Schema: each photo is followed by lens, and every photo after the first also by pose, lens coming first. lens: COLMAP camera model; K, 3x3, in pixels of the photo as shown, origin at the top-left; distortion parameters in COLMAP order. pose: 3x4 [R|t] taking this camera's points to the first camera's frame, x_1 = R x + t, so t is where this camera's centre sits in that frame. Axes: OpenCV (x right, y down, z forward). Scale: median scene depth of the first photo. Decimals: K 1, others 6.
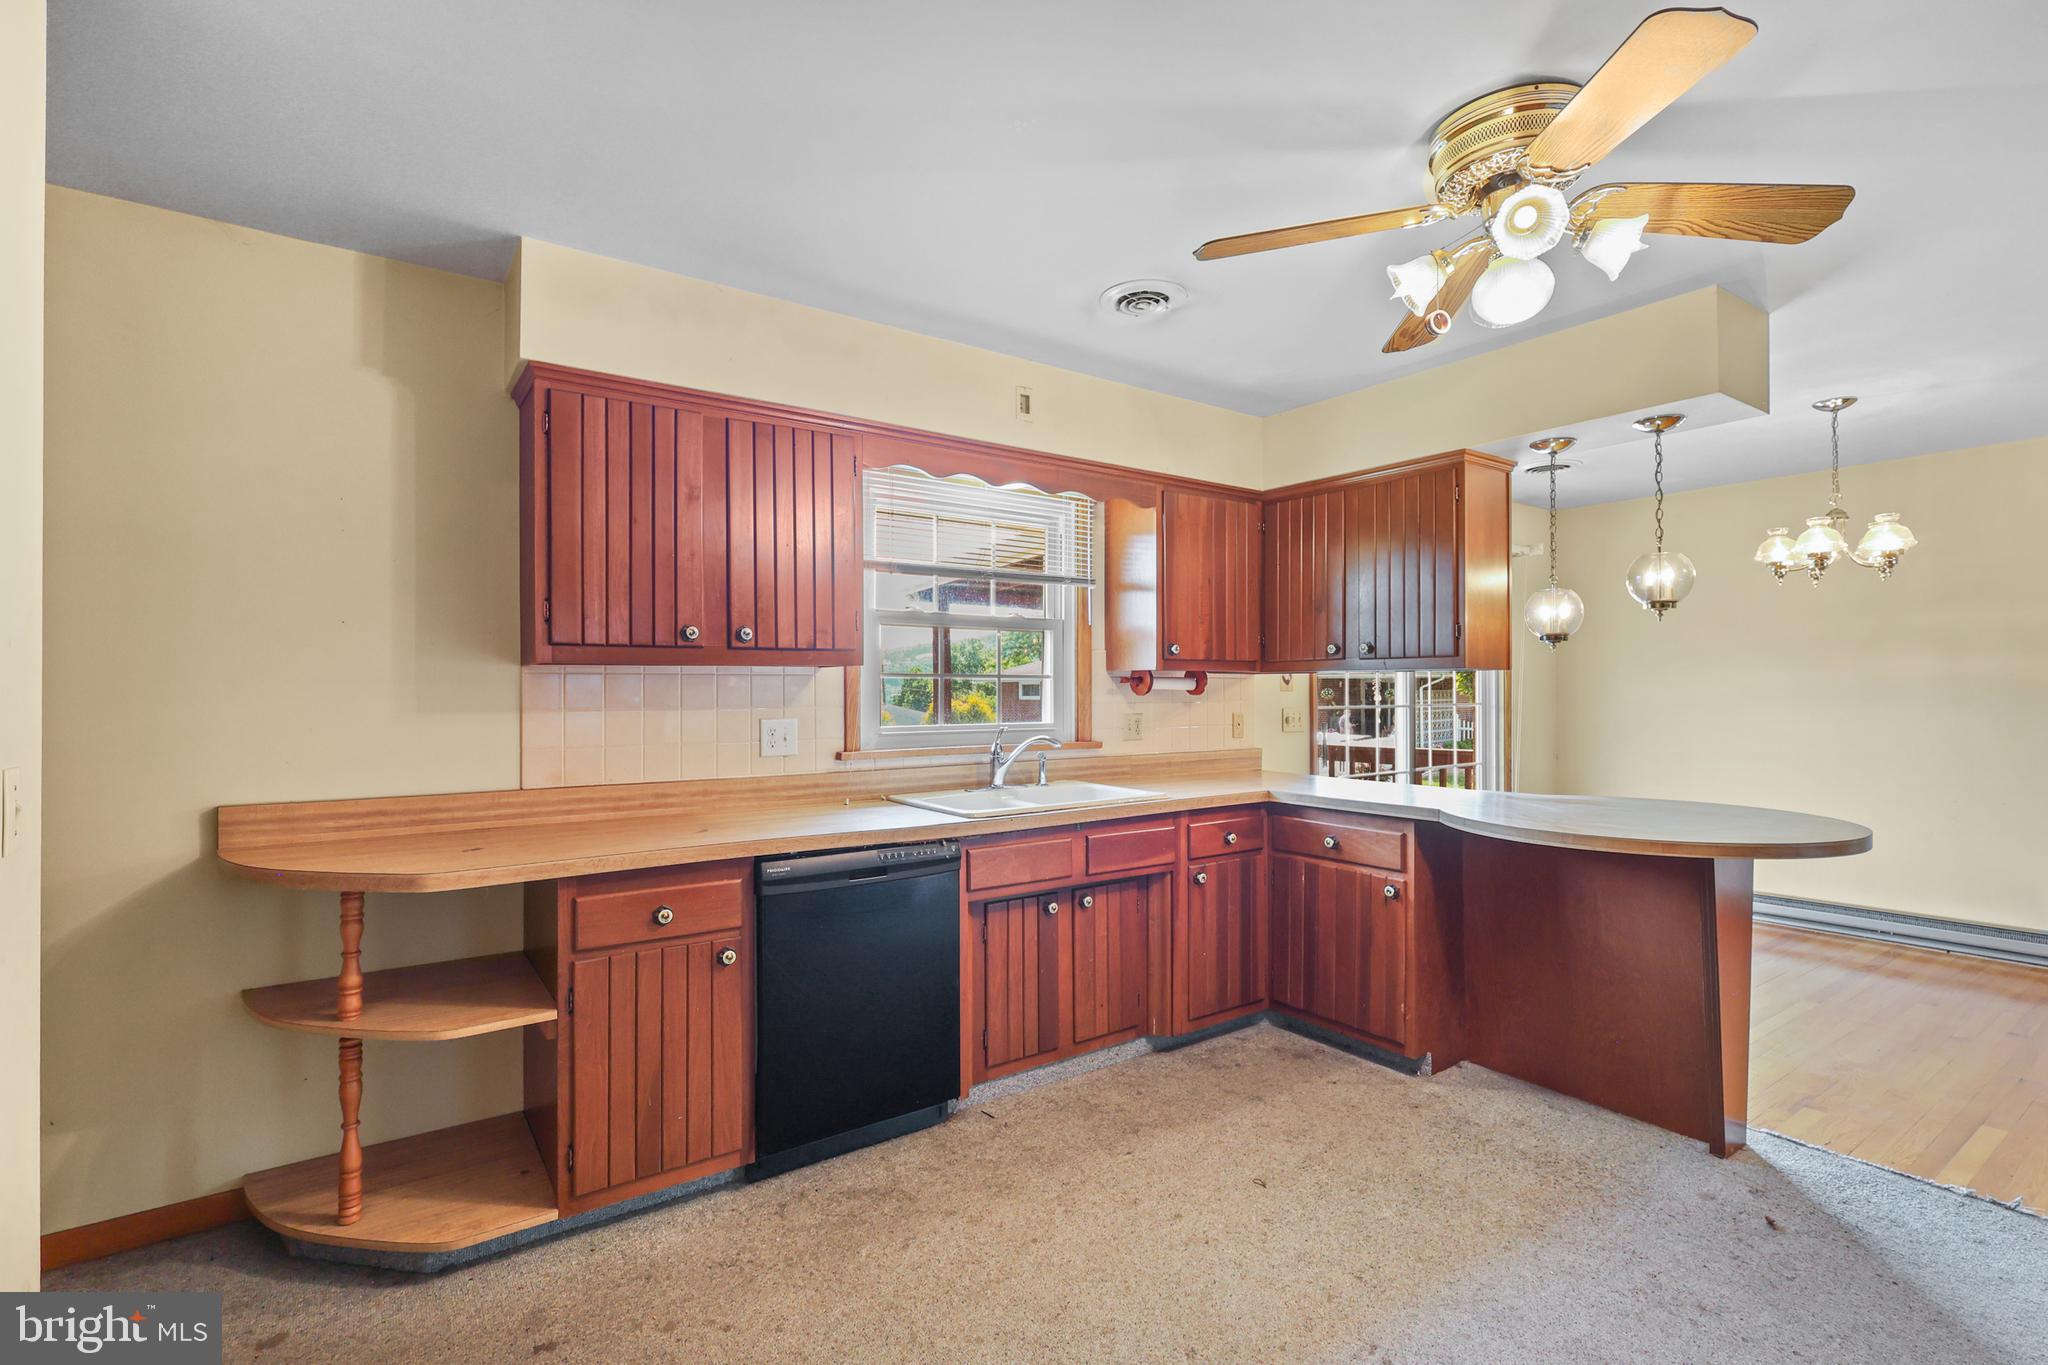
lens RADIAL K [[954.8, 0, 1029.8], [0, 954.8, 677.9], [0, 0, 1]] dist [-0.001752, -0.000135]
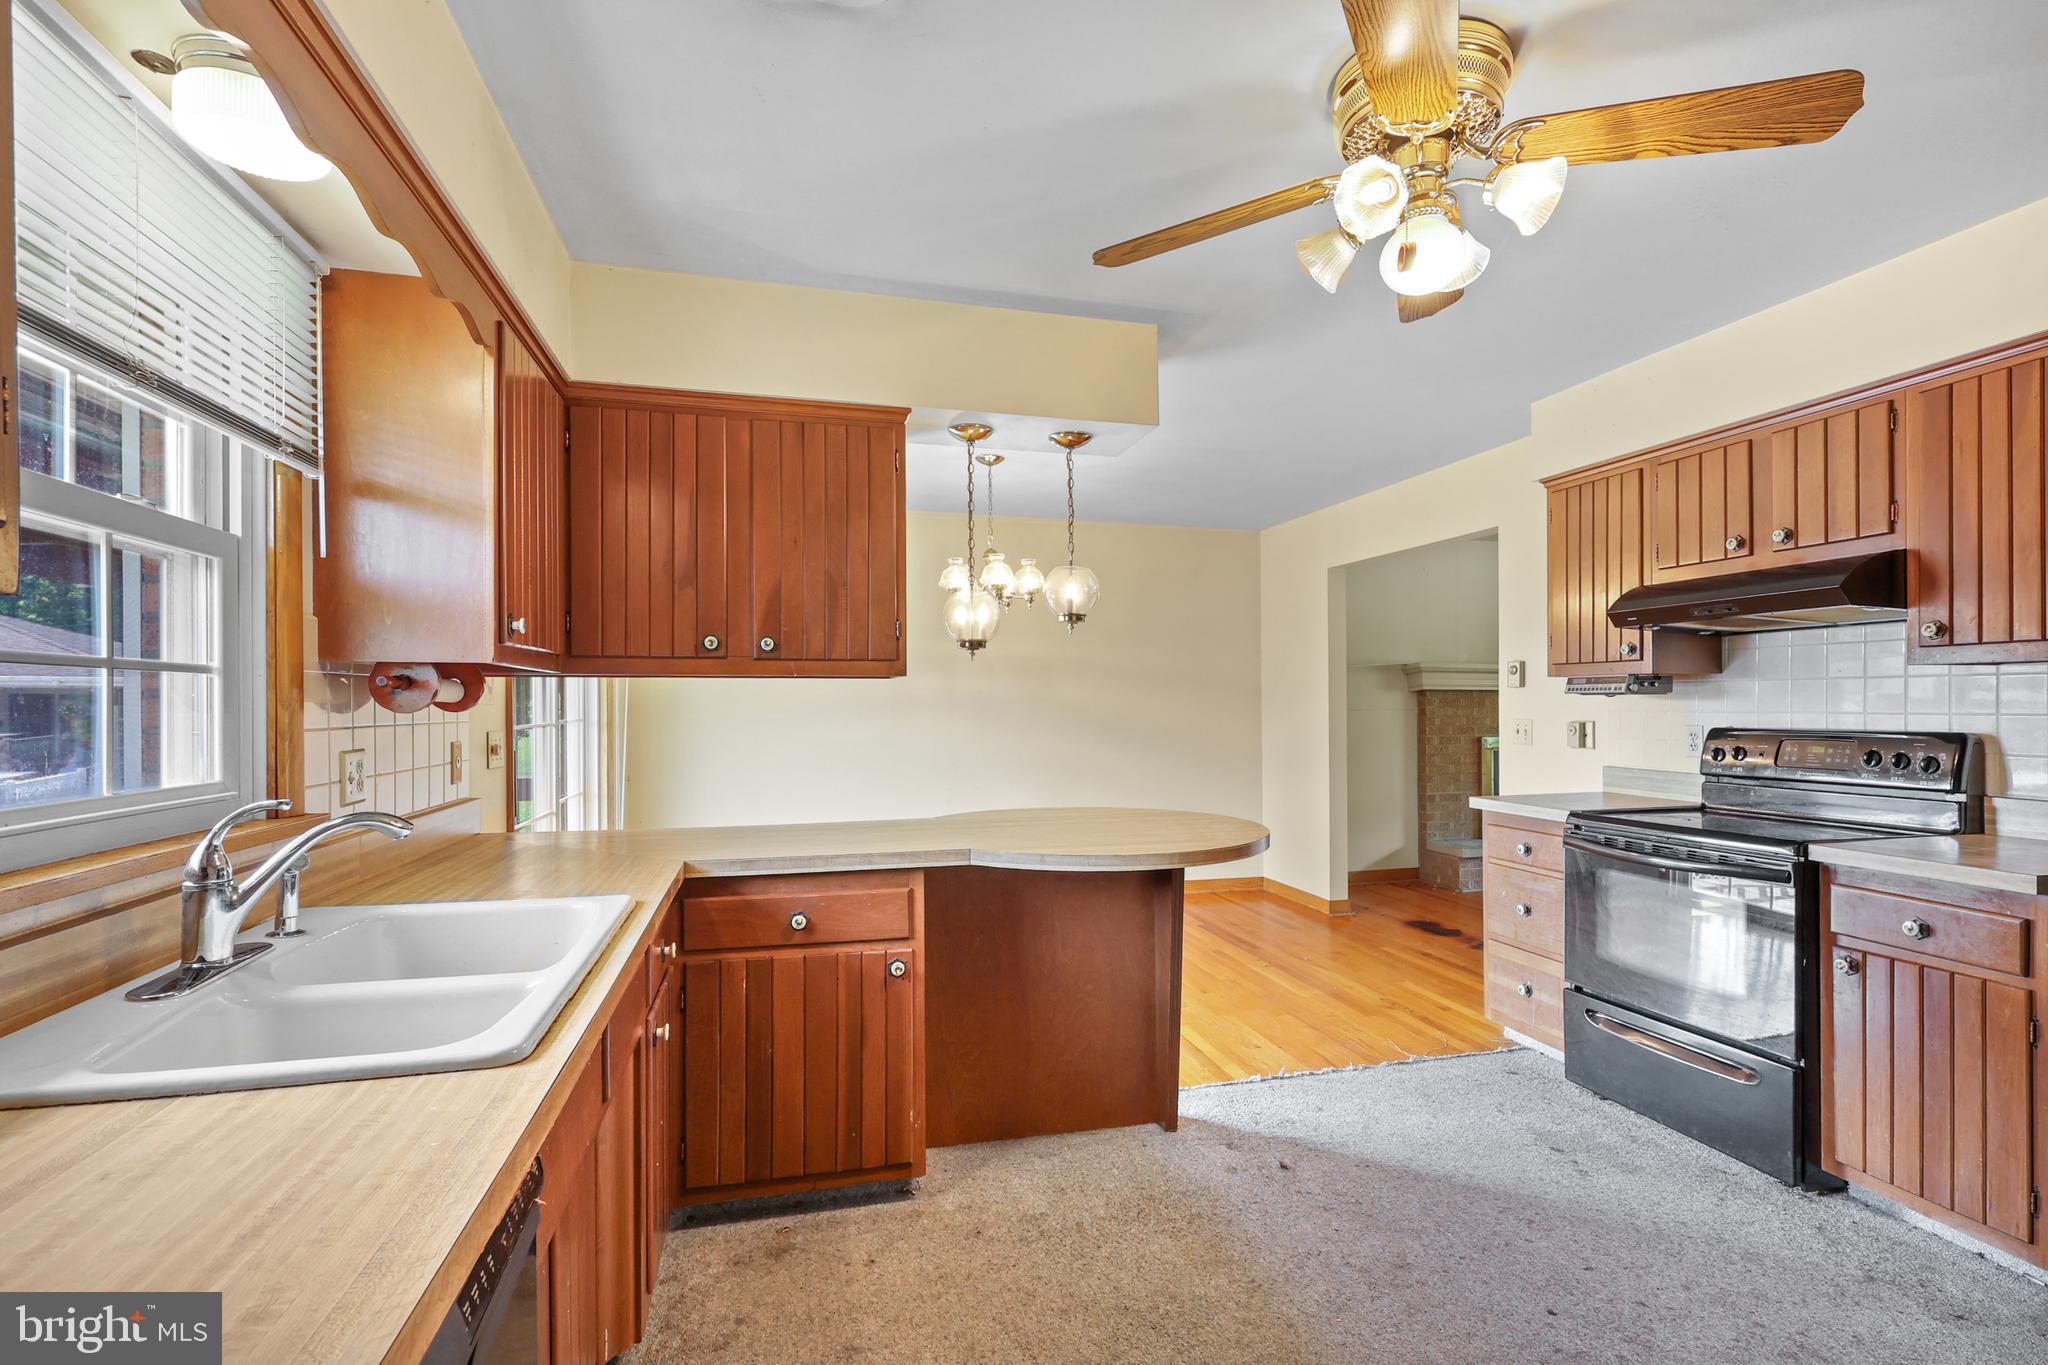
lens RADIAL K [[958.7, 0, 1033.6], [0, 958.7, 703.3], [0, 0, 1]] dist [0.000950, 0.000061]
pose [[0.354589, -0.001037, 0.935022, -0.283912], [-0.007542, 0.999964, 0.003969, 0.010318], [-0.934992, -0.008459, 0.354568, 0.615884]]
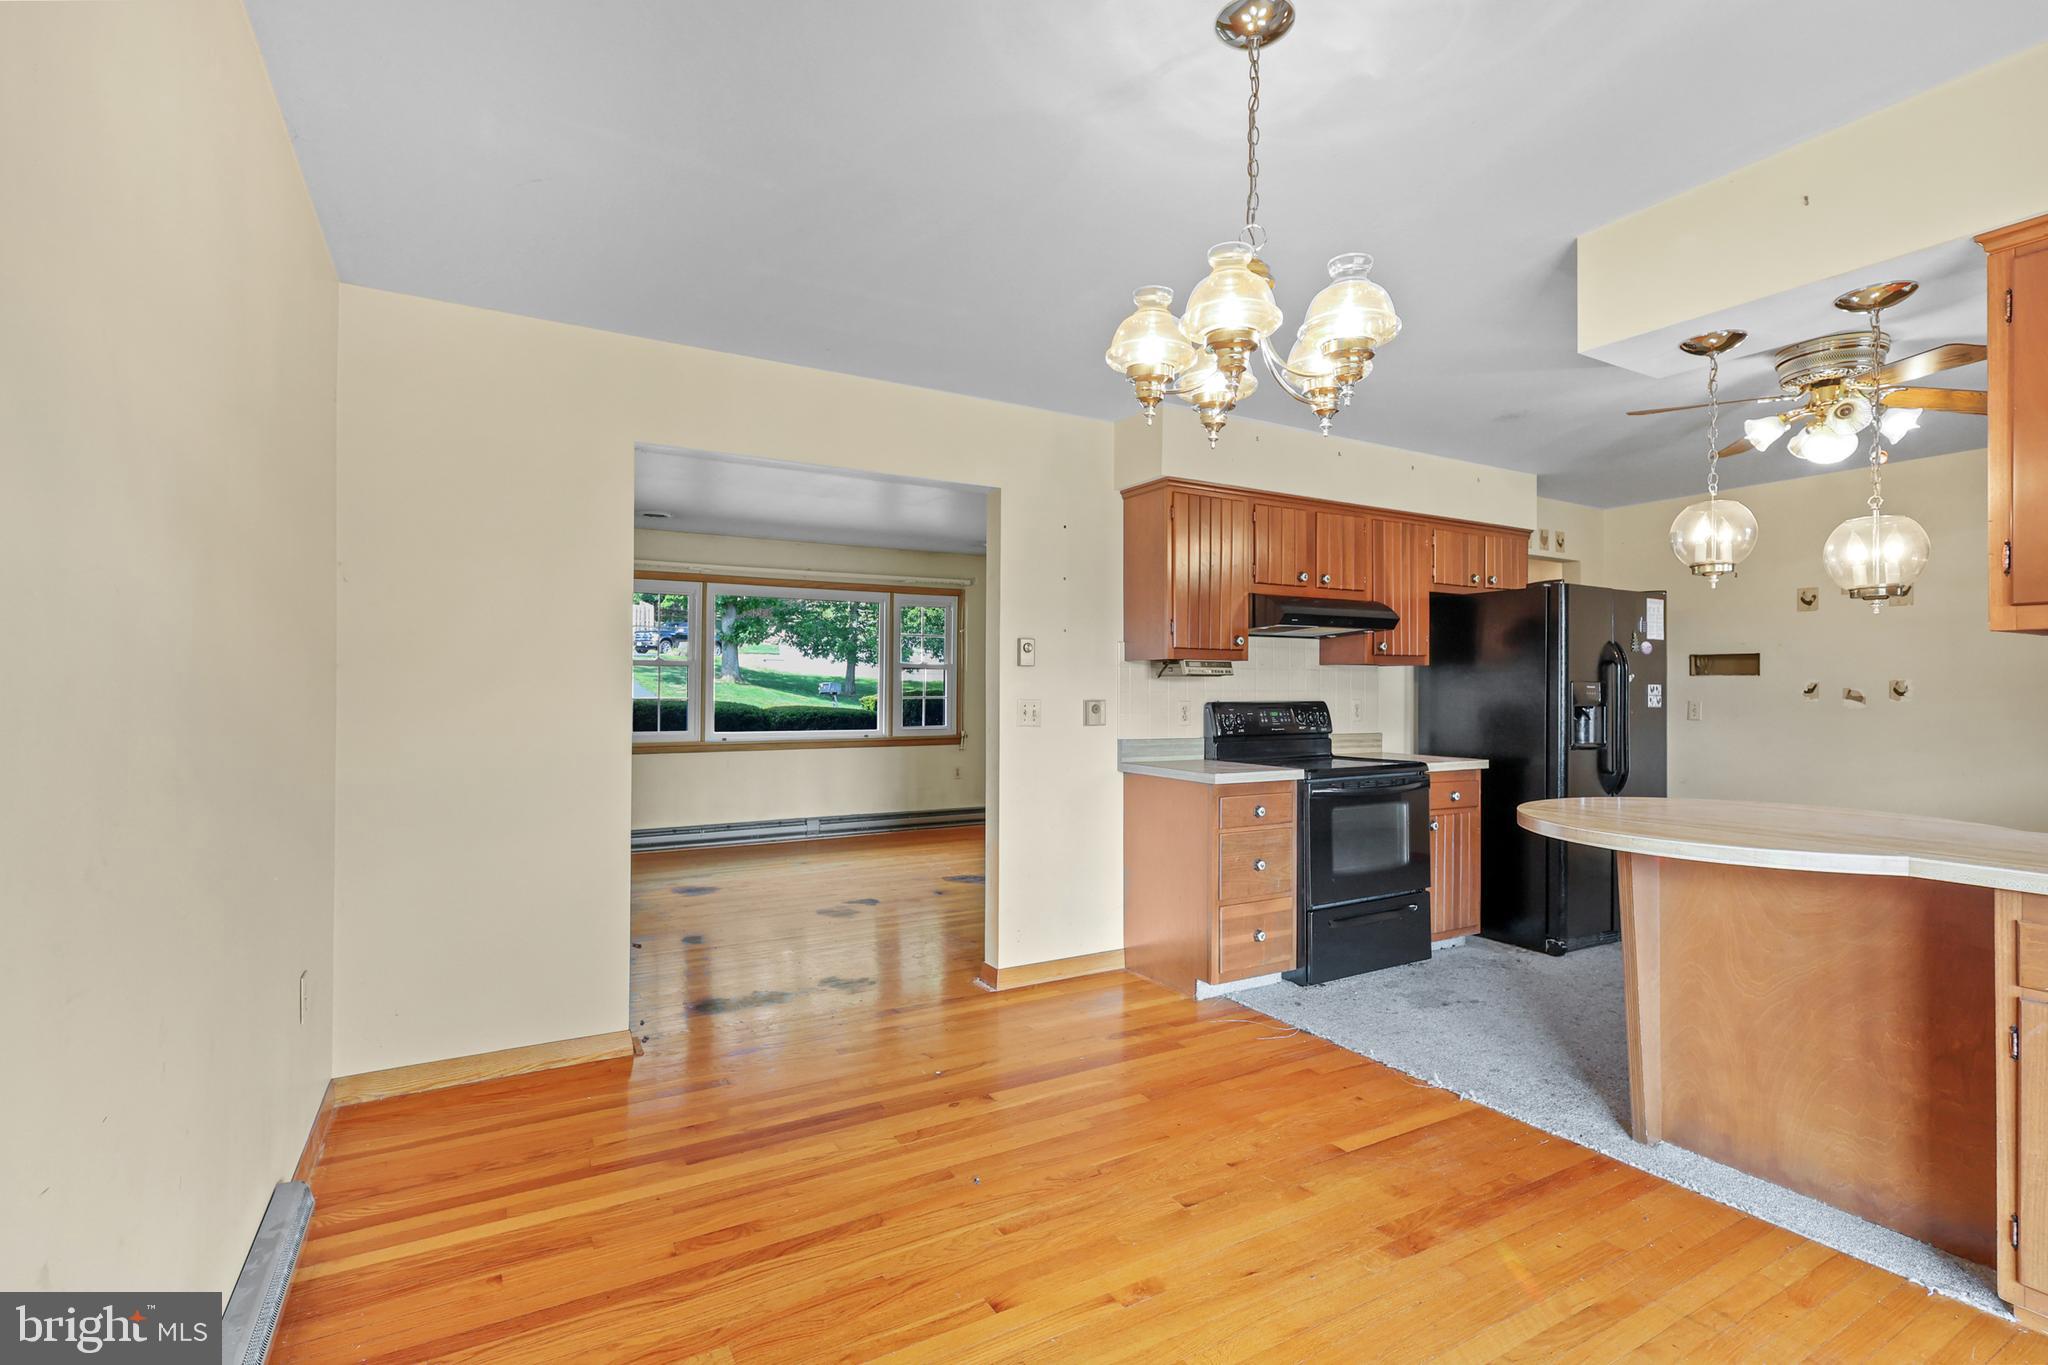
lens RADIAL K [[952.8, 0, 1026.5], [0, 952.8, 682.6], [0, 0, 1]] dist [-0.001189, 0.000134]
pose [[-0.995830, -0.001049, 0.091220, 1.054366], [-0.002881, 0.999797, -0.019960, 0.034498], [-0.091181, -0.020140, -0.995631, 1.680602]]
